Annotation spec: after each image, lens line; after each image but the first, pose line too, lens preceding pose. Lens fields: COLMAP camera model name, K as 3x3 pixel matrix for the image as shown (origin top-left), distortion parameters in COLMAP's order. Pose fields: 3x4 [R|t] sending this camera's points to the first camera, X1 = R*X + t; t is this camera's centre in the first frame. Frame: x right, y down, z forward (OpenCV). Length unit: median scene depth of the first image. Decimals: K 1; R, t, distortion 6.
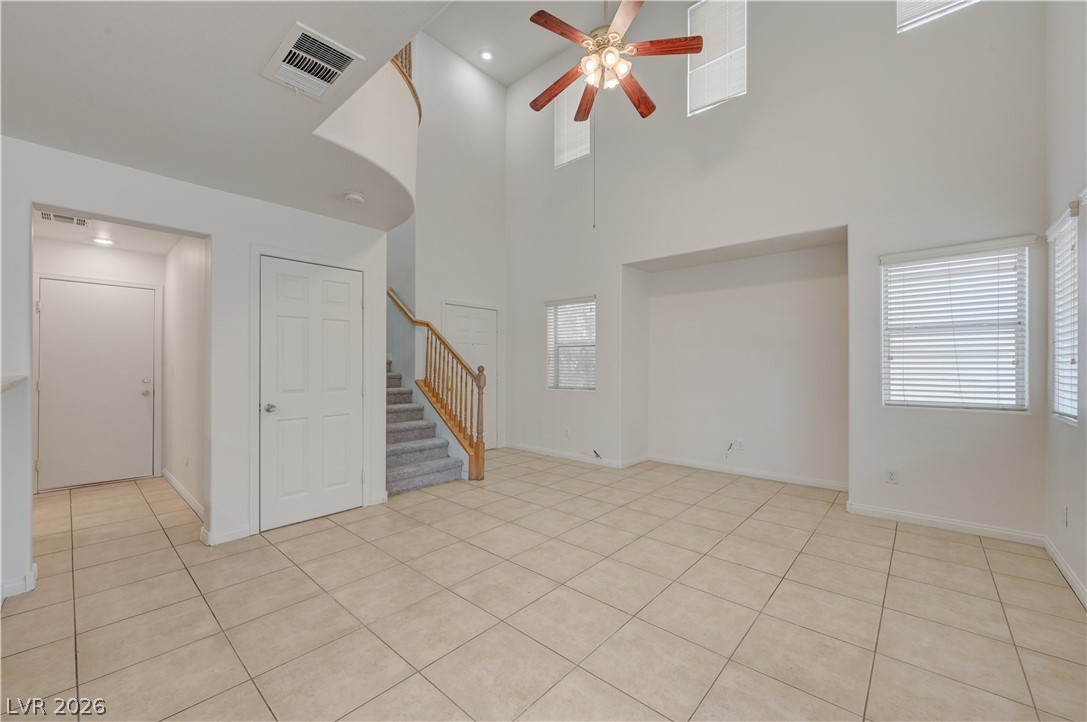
lens RADIAL K [[432.3, 0, 539.2], [0, 432.3, 363.0], [0, 0, 1]] dist [-0.000377, -0.000496]
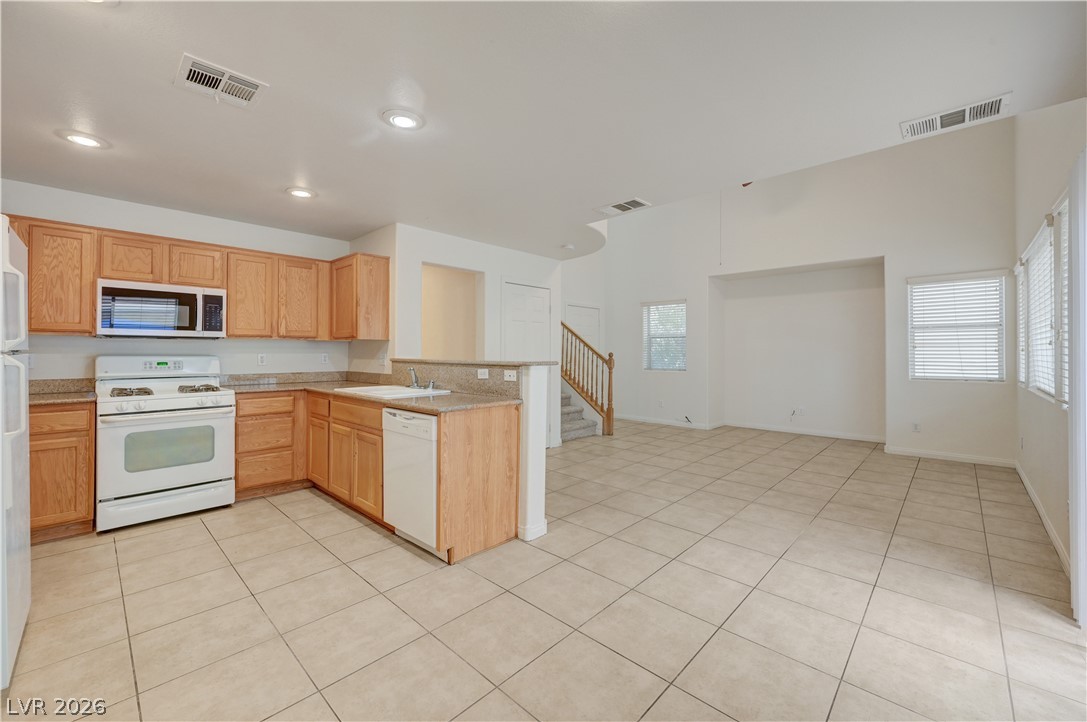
lens RADIAL K [[432.3, 0, 543.8], [0, 432.3, 348.5], [0, 0, 1]] dist [-0.000377, -0.000496]
pose [[0.999412, -0.001048, -0.034274, -0.375748], [0.000951, 0.999996, -0.002844, -0.003707], [0.034276, 0.002810, 0.999408, -0.483267]]
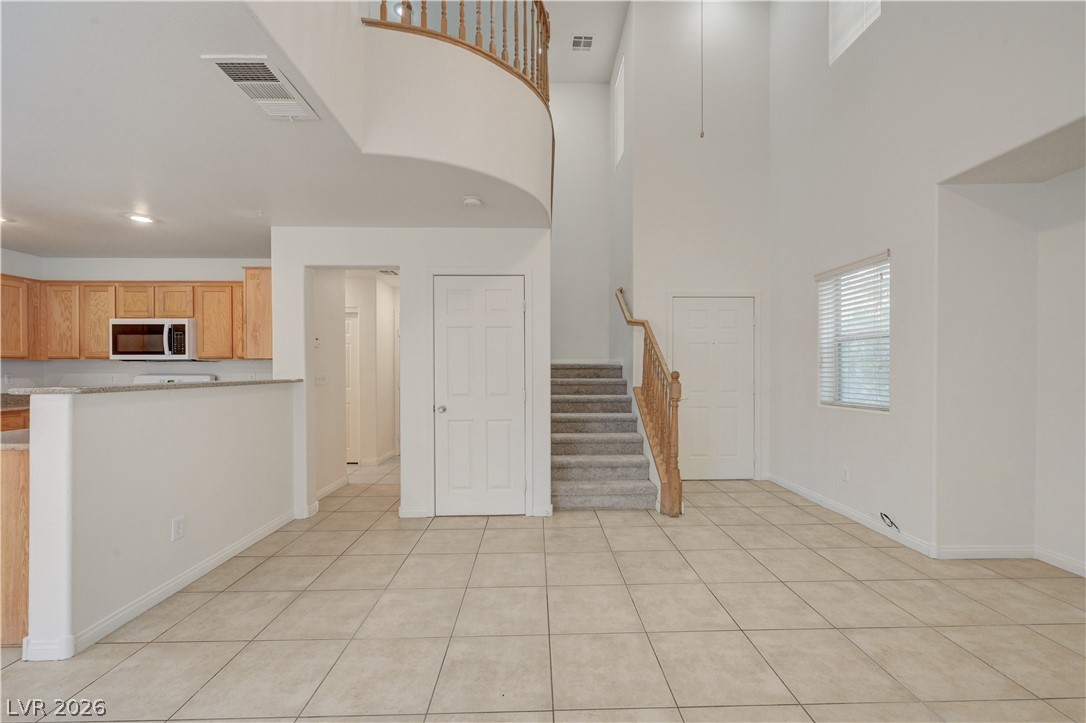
lens RADIAL K [[432.4, 0, 549.4], [0, 432.4, 375.0], [0, 0, 1]] dist [-0.005599, 0.000844]
pose [[0.684562, 0.006341, -0.728927, 0.331321], [0.008681, 0.999820, 0.016850, -0.002515], [0.728903, -0.017863, 0.684384, 0.358464]]
